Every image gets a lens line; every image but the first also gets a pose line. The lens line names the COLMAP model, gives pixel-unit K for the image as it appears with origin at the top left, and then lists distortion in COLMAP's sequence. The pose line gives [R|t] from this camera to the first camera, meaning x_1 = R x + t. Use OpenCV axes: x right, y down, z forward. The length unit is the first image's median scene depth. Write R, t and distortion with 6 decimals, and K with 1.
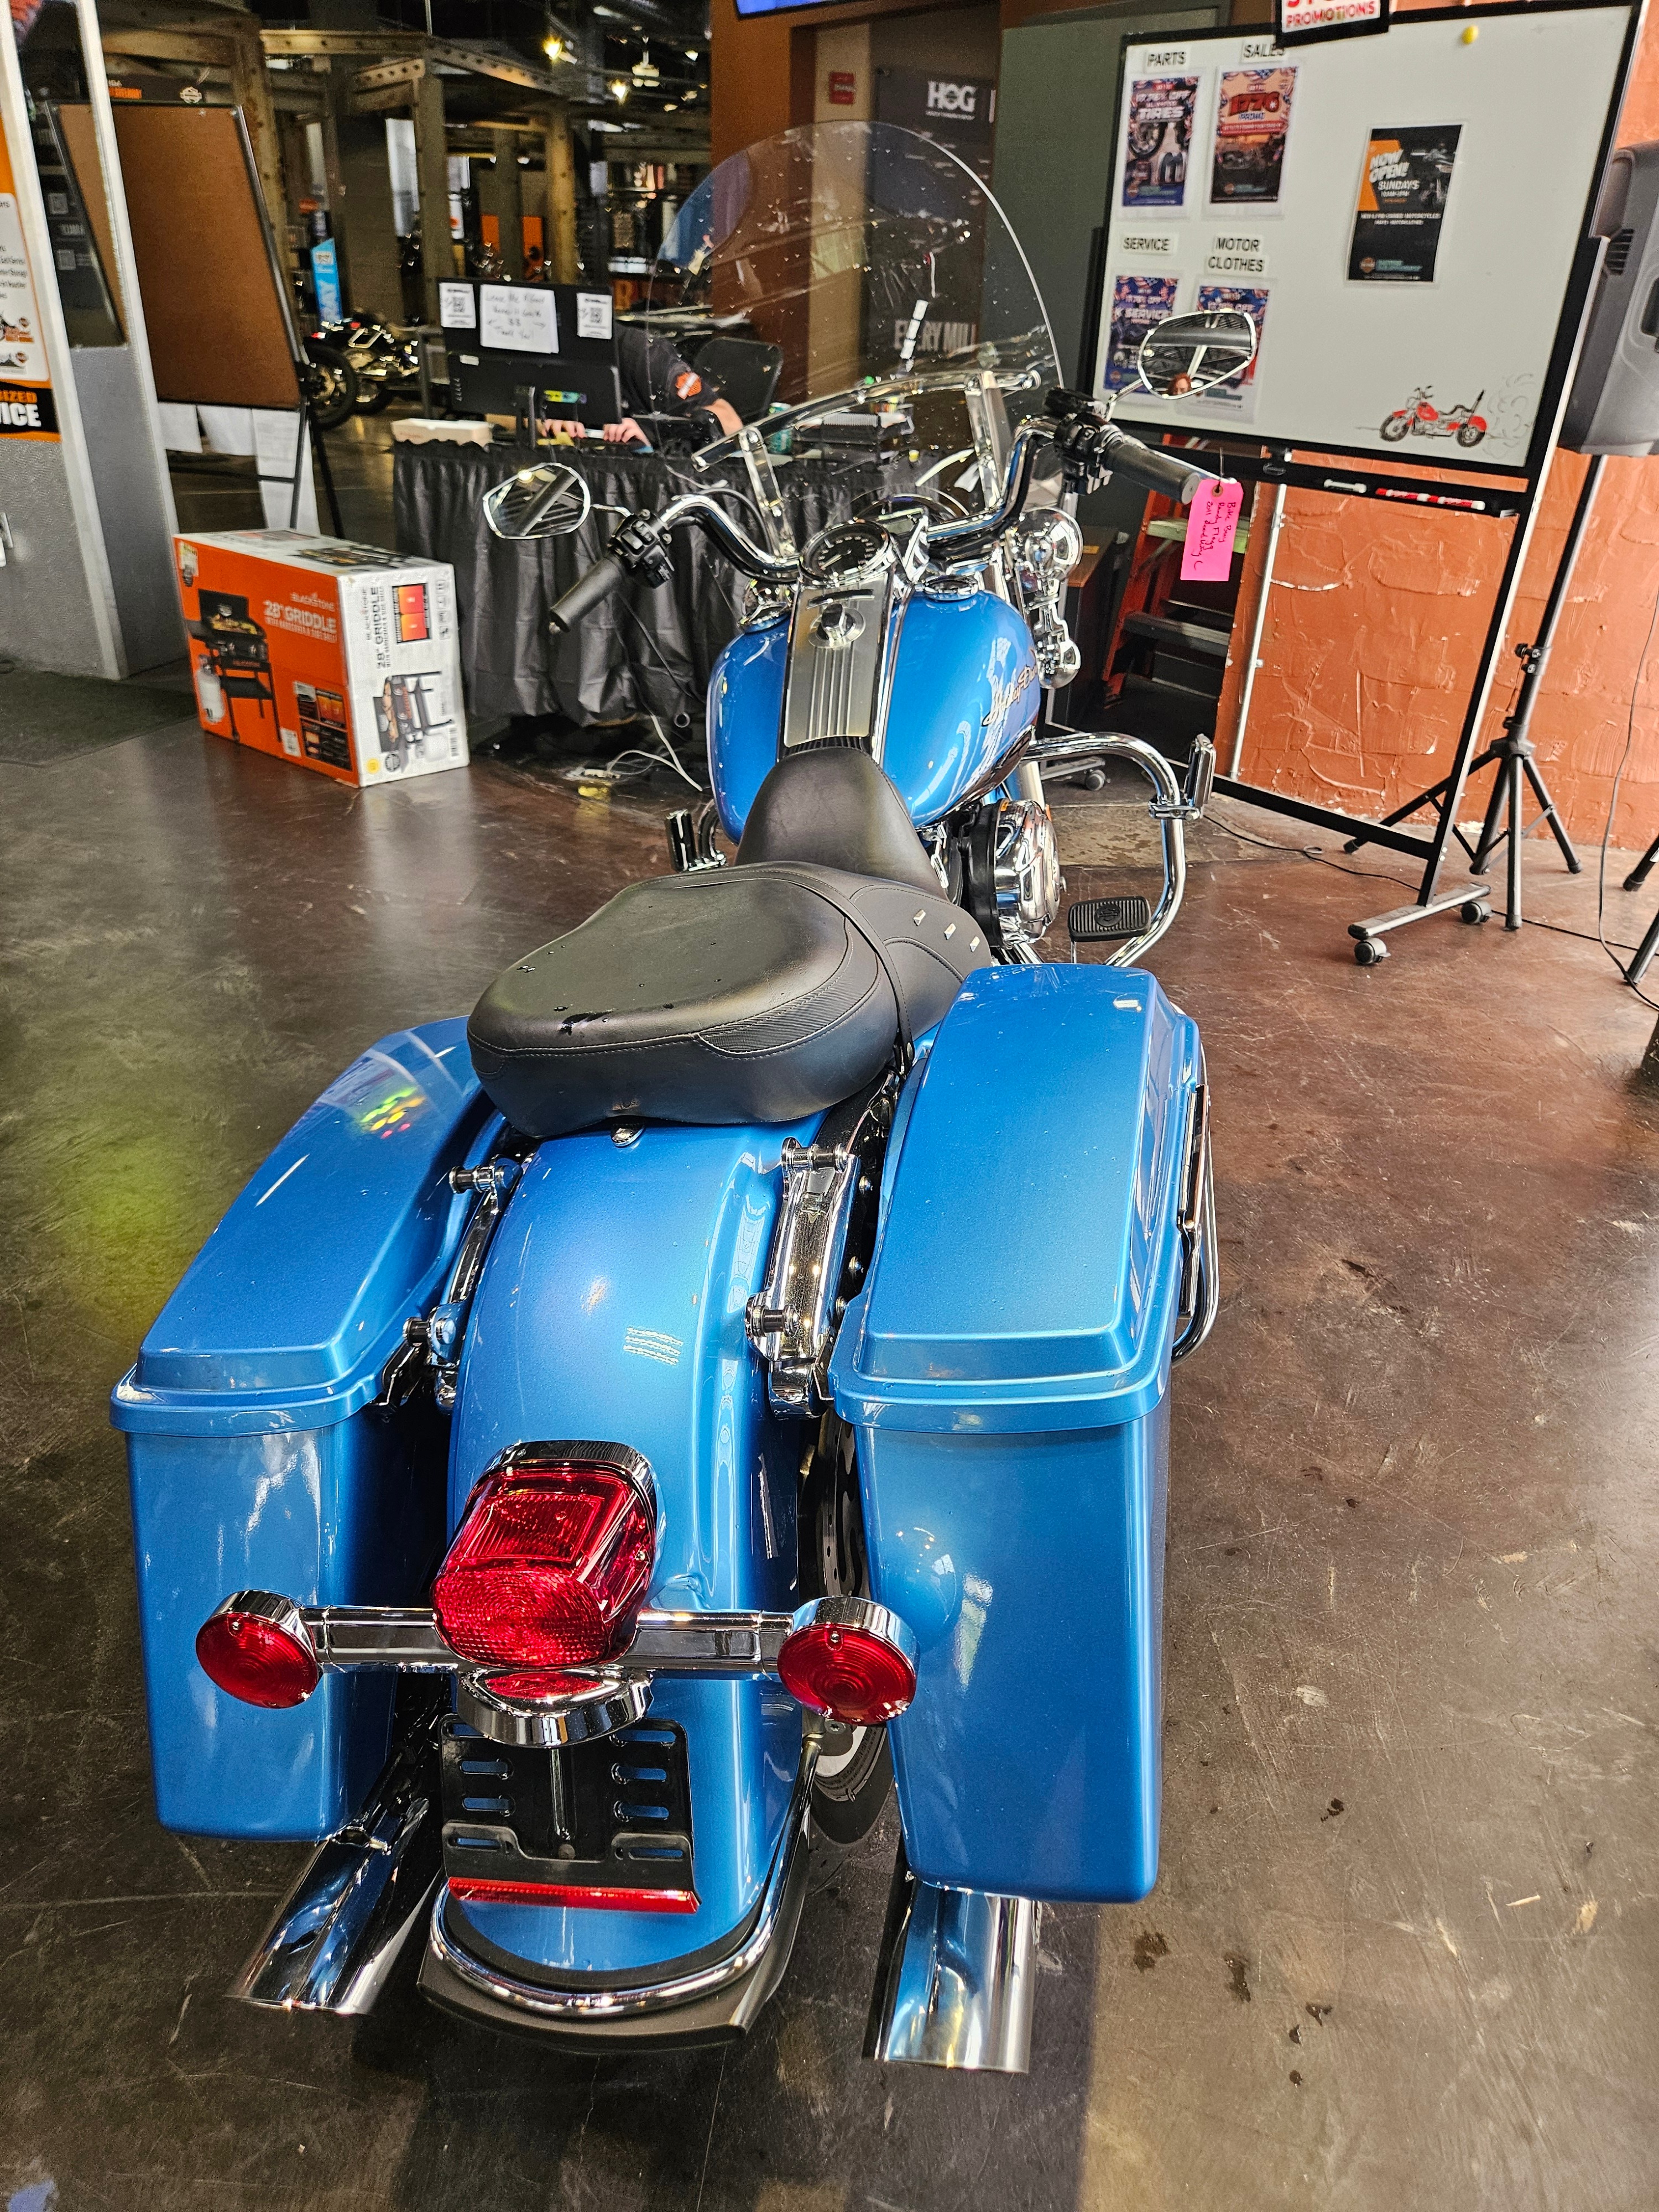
lens RADIAL K [[1474.9, 0, 839.7], [0, 1474.9, 1118.8], [0, 0, 1]] dist [0.068945, -0.066985]
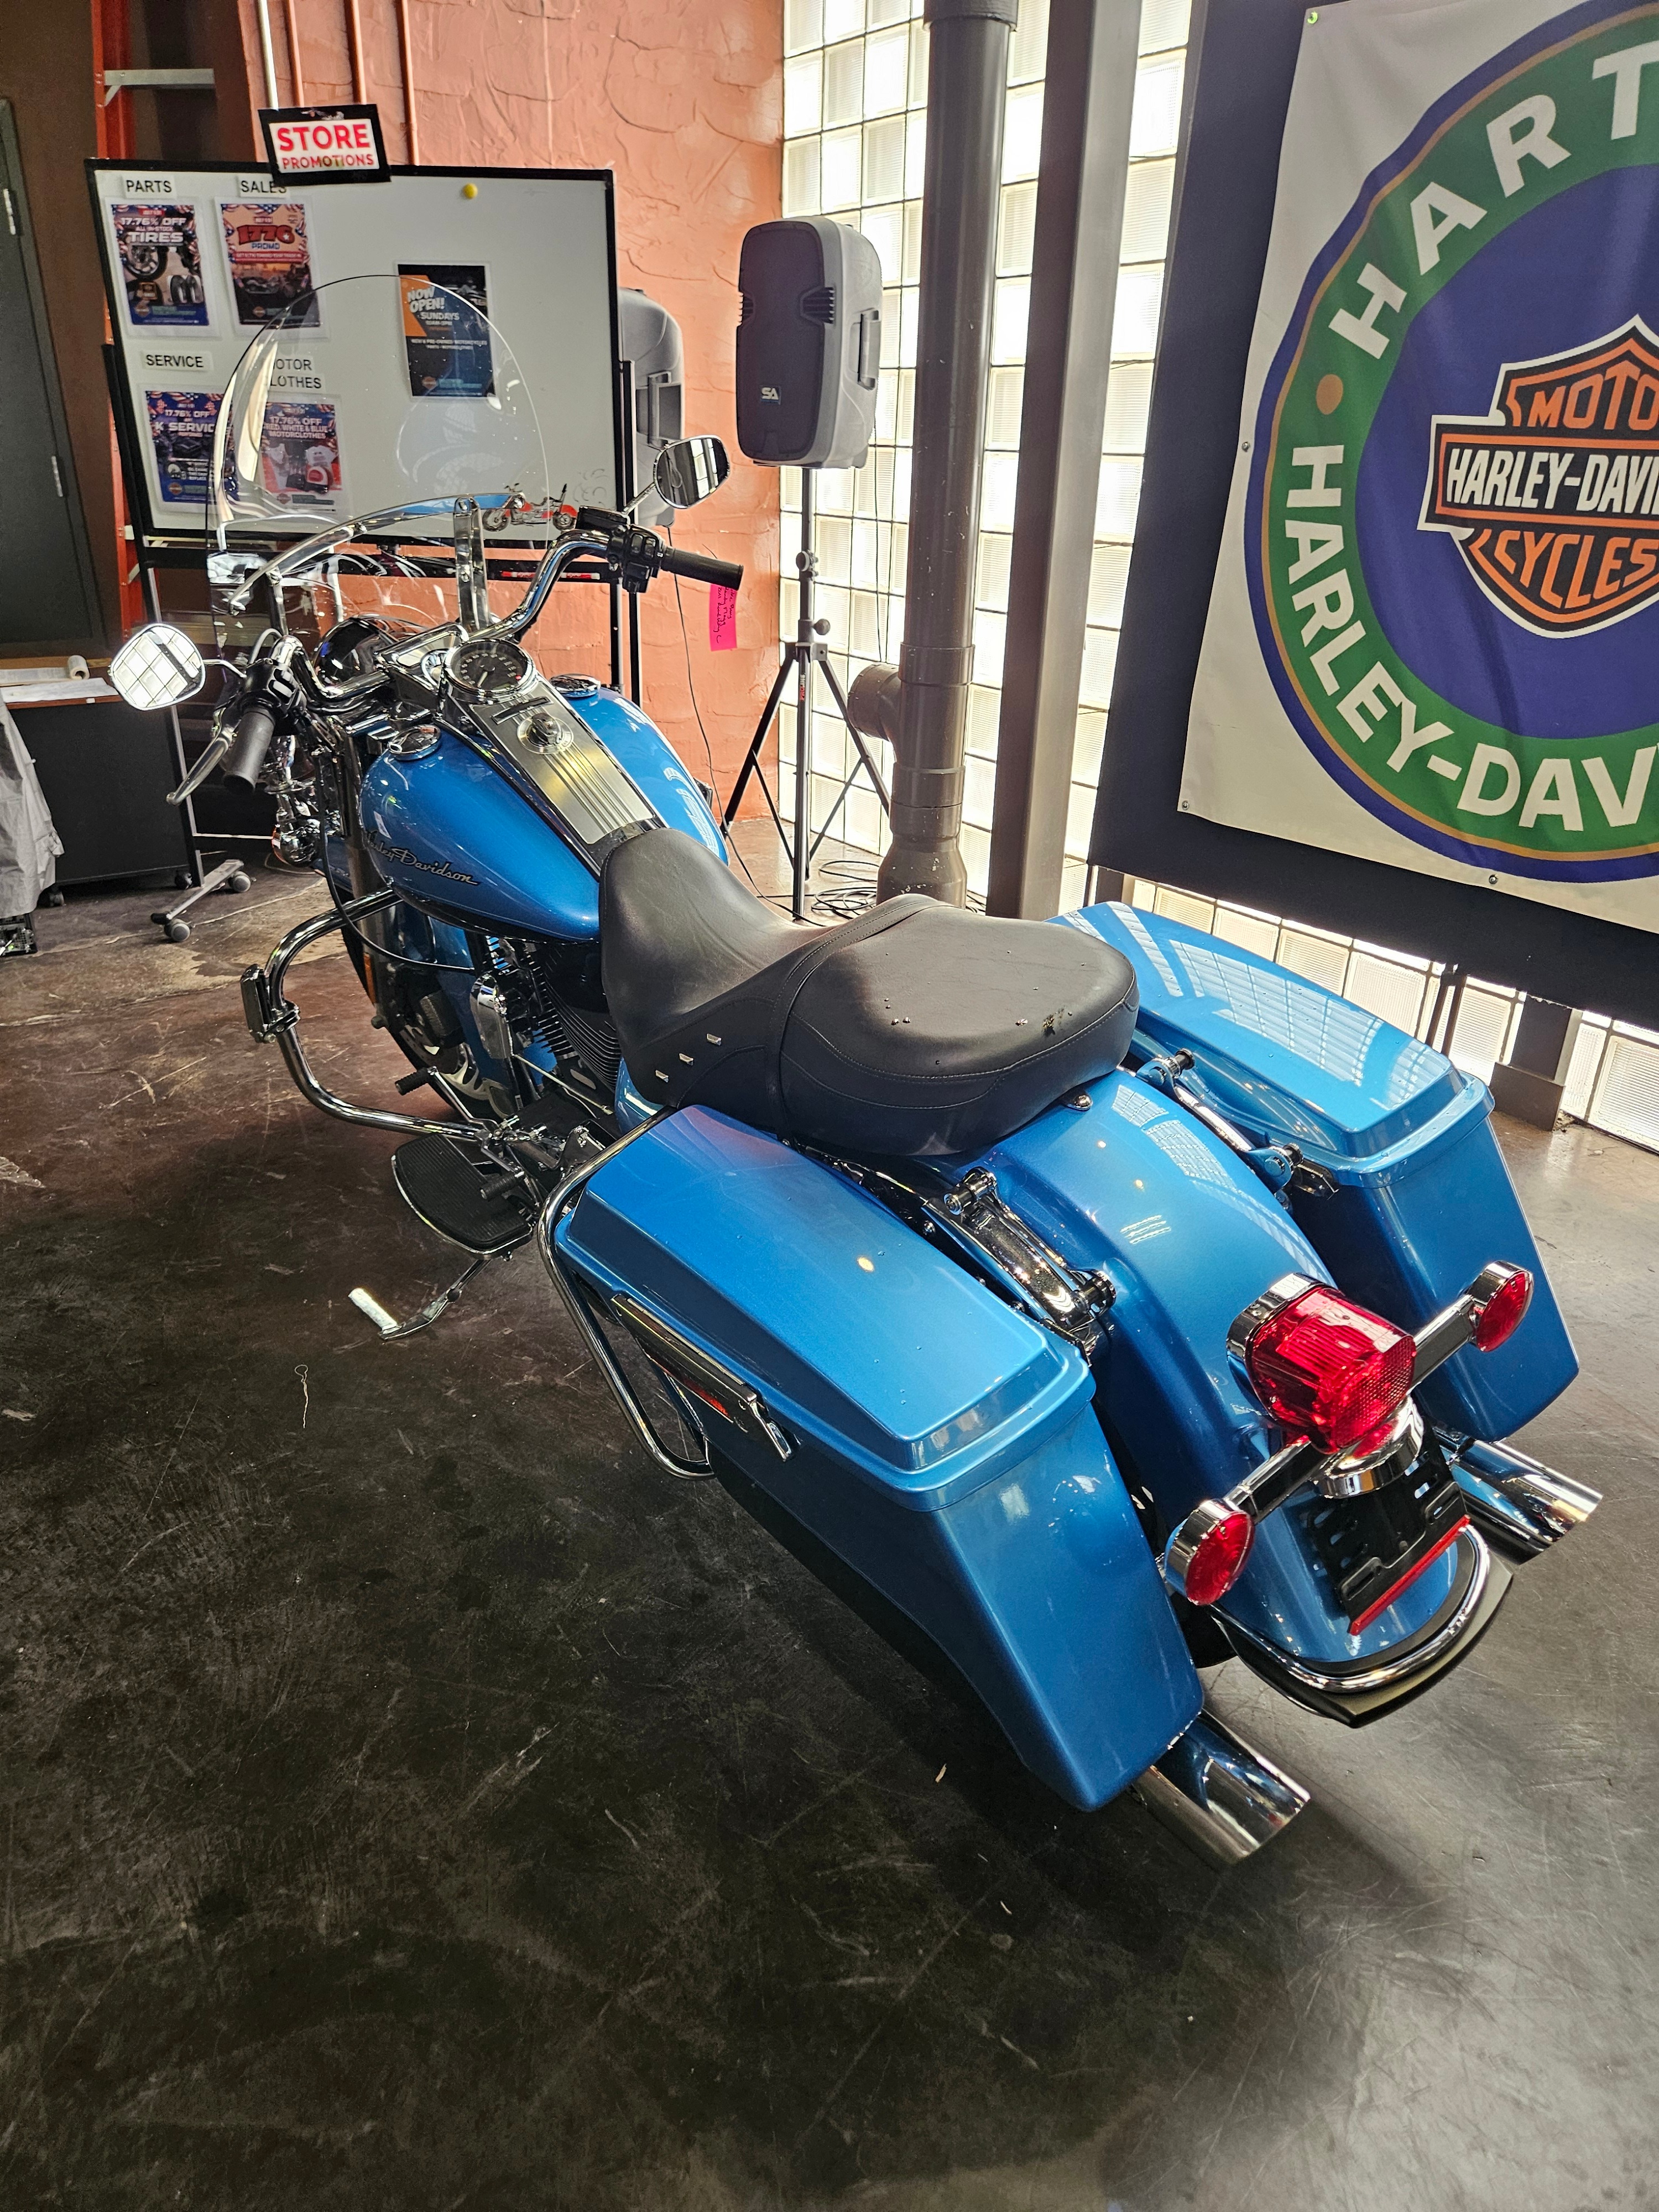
lens RADIAL K [[1470.1, 0, 806.2], [0, 1470.1, 1111.6], [0, 0, 1]] dist [0.072147, -0.069231]
pose [[0.665454, -0.344379, 0.662249, -0.349135], [0.375394, 0.921252, 0.101853, -0.058914], [-0.645175, 0.180826, 0.742328, 0.065851]]
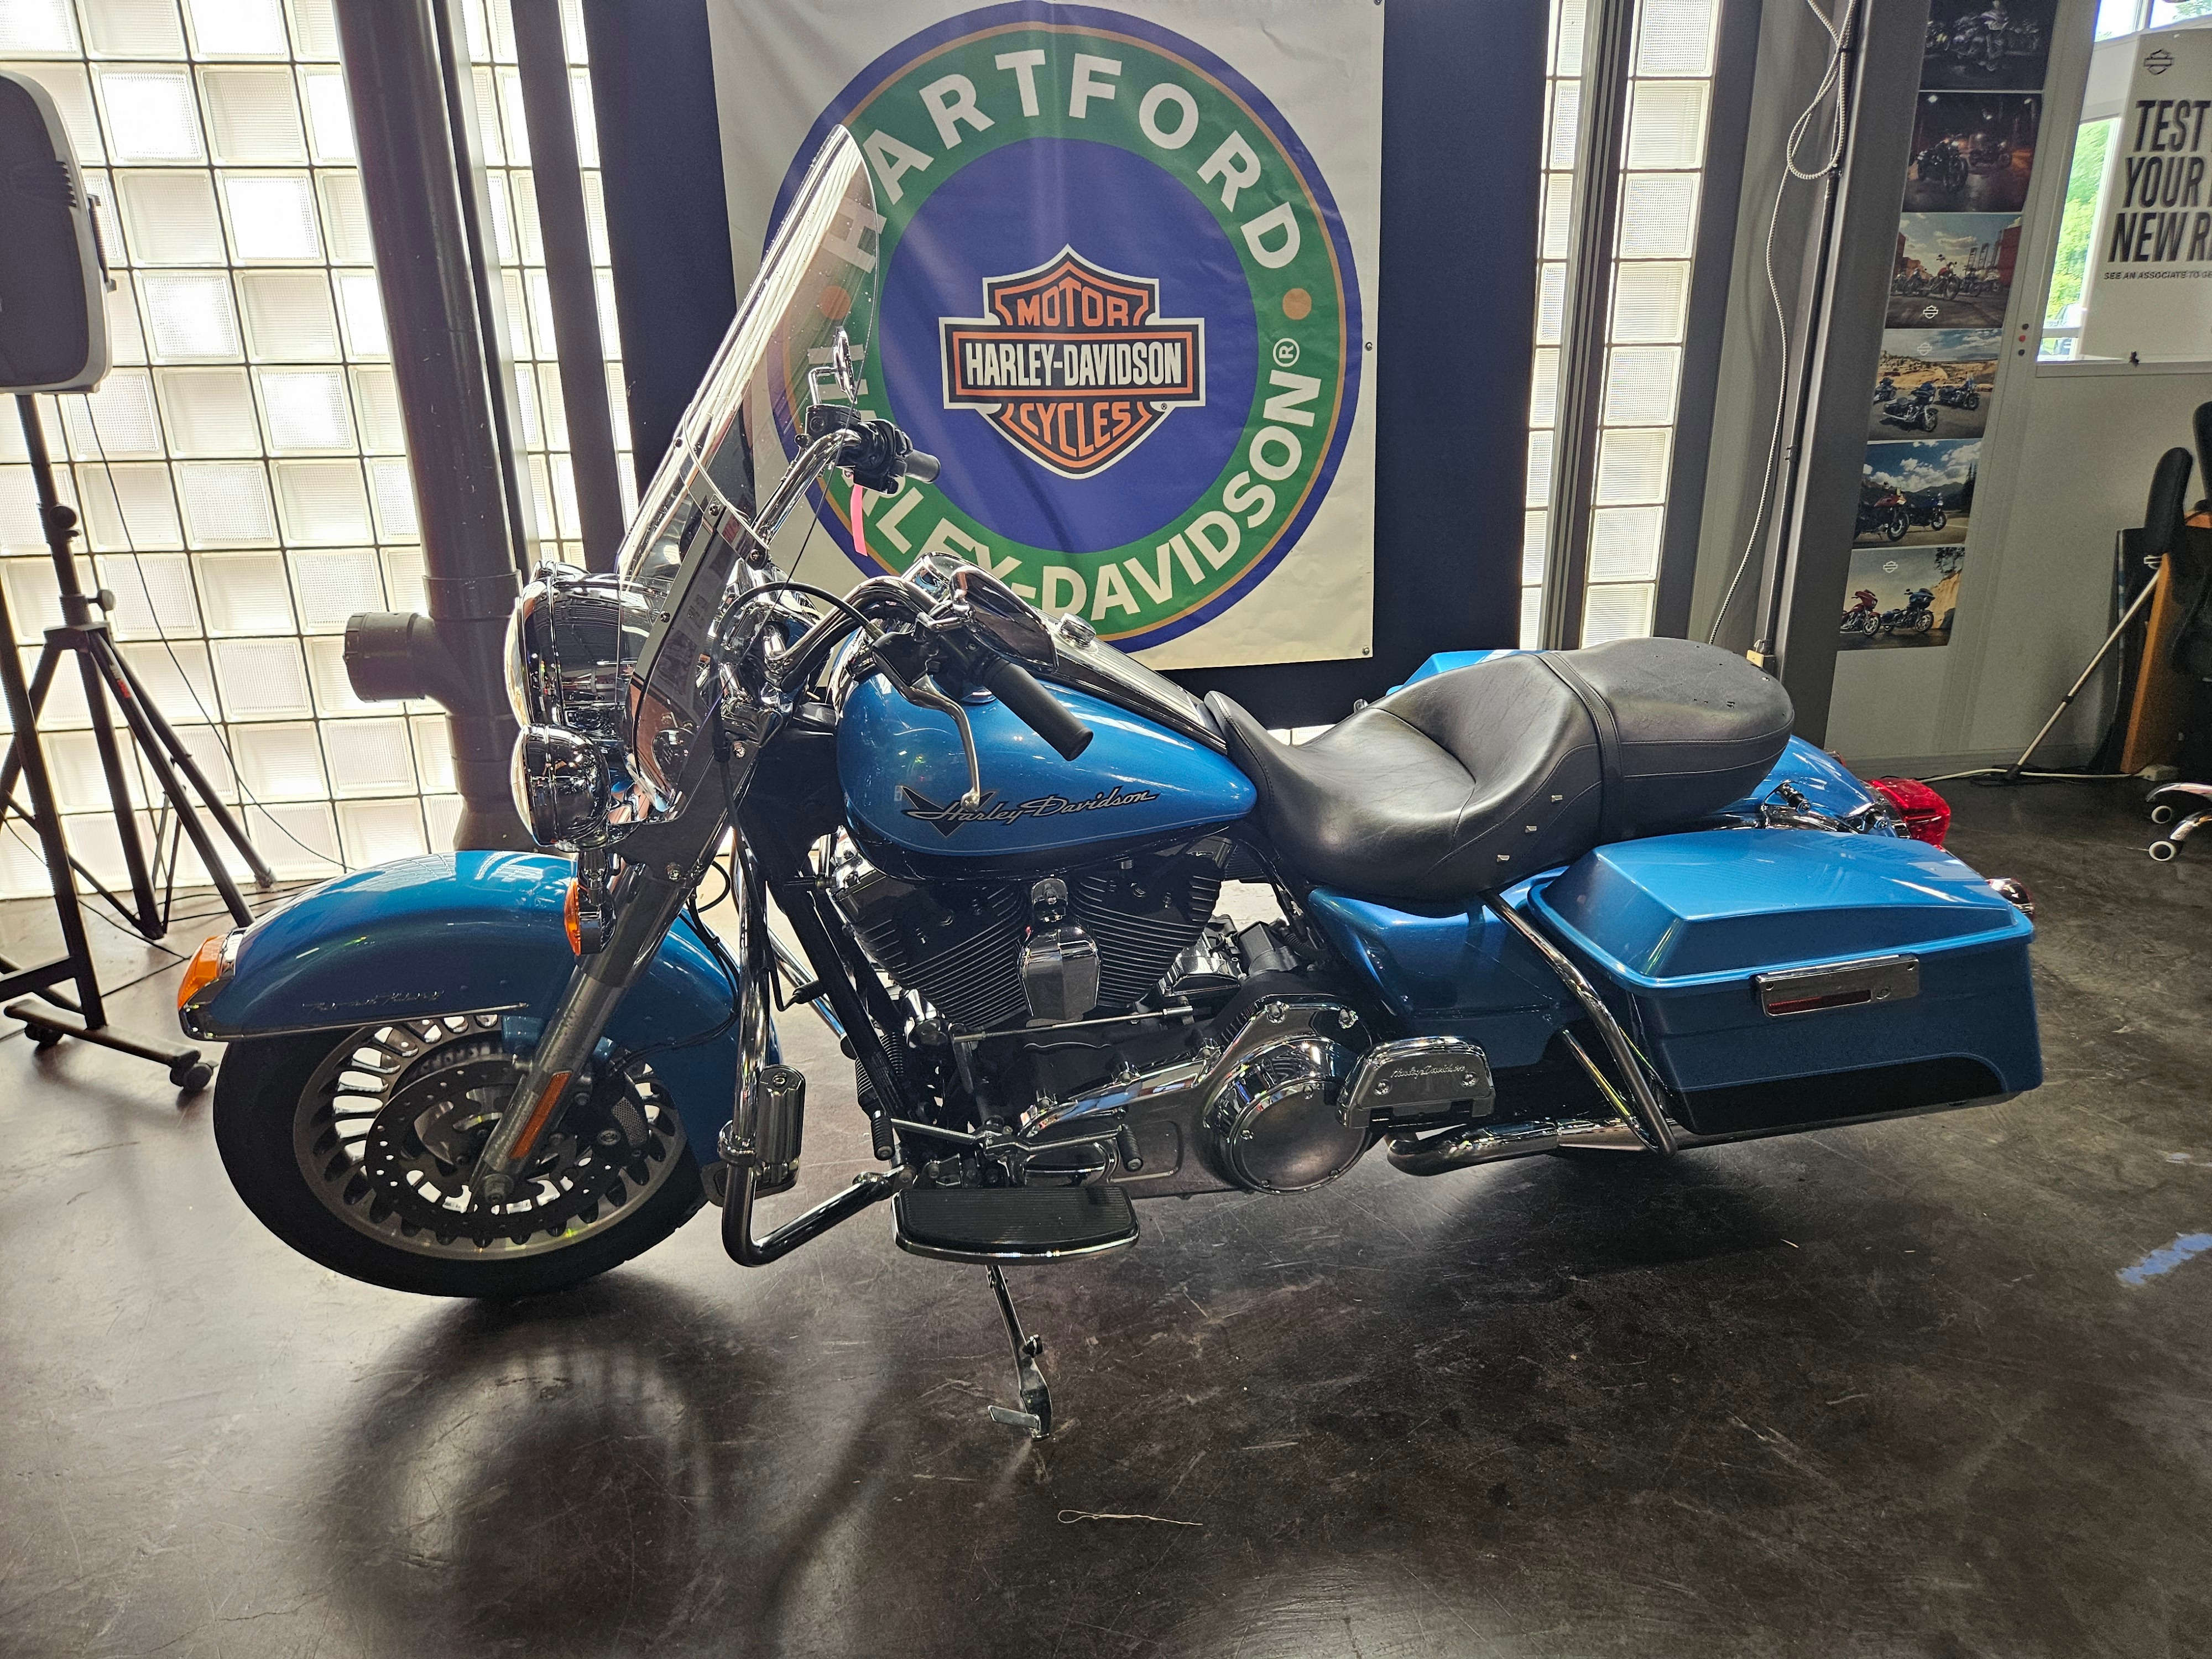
lens RADIAL K [[1467.3, 0, 1124.5], [0, 1467.3, 842.6], [0, 0, 1]] dist [0.074234, -0.074003]
pose [[-0.397730, -0.324506, 0.858200, -0.451392], [0.444150, 0.750367, 0.489572, -0.349472], [-0.802834, 0.575887, -0.154314, 0.611765]]
